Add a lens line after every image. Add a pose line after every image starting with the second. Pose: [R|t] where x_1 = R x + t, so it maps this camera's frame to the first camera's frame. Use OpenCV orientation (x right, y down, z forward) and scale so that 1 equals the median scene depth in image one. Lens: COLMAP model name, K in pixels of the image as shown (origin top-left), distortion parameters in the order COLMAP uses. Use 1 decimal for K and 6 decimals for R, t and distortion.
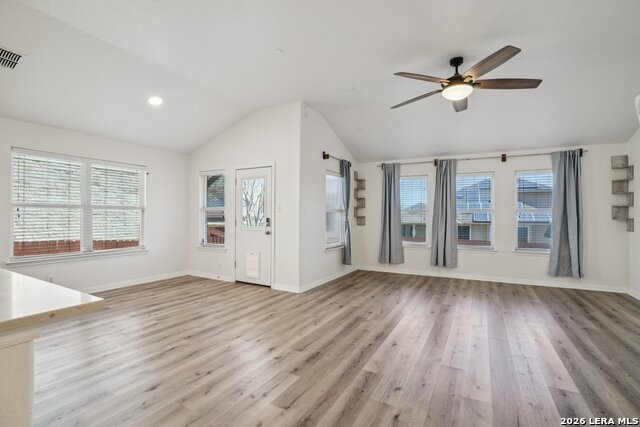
lens RADIAL K [[295.9, 0, 318.6], [0, 295.9, 212.7], [0, 0, 1]] dist [-0.051539, 0.011239]
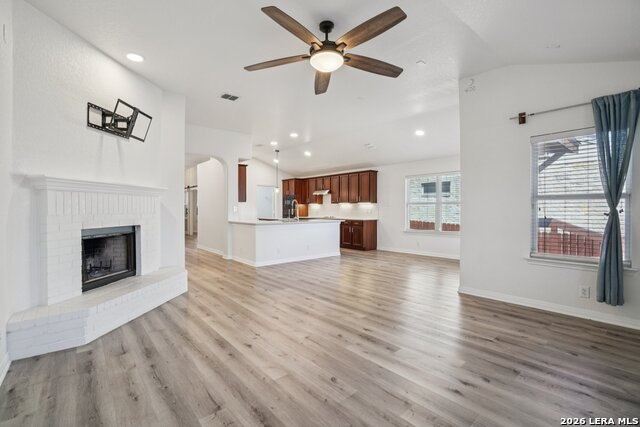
lens RADIAL K [[295.9, 0, 317.2], [0, 295.9, 212.2], [0, 0, 1]] dist [-0.051539, 0.011239]
pose [[-0.356365, 0.009851, -0.934295, 0.934046], [0.014825, 0.999878, 0.004888, 0.015554], [0.934229, -0.012109, -0.356467, 0.926310]]
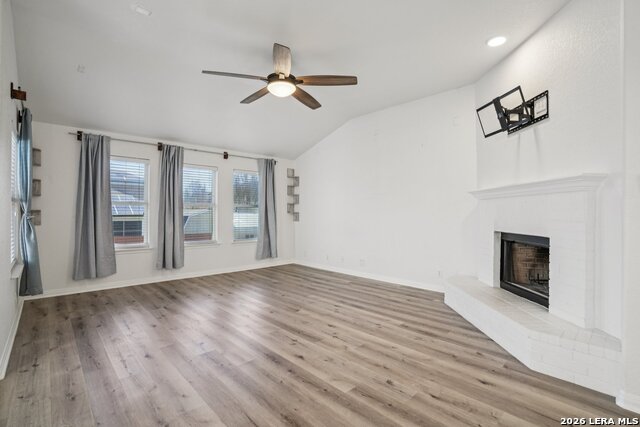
lens RADIAL K [[295.9, 0, 315.1], [0, 295.9, 211.8], [0, 0, 1]] dist [-0.051539, 0.011239]
pose [[0.305225, -0.005042, 0.952267, -0.337272], [-0.014959, 0.999837, 0.010089, 0.001215], [-0.952163, -0.017325, 0.305100, 0.413614]]
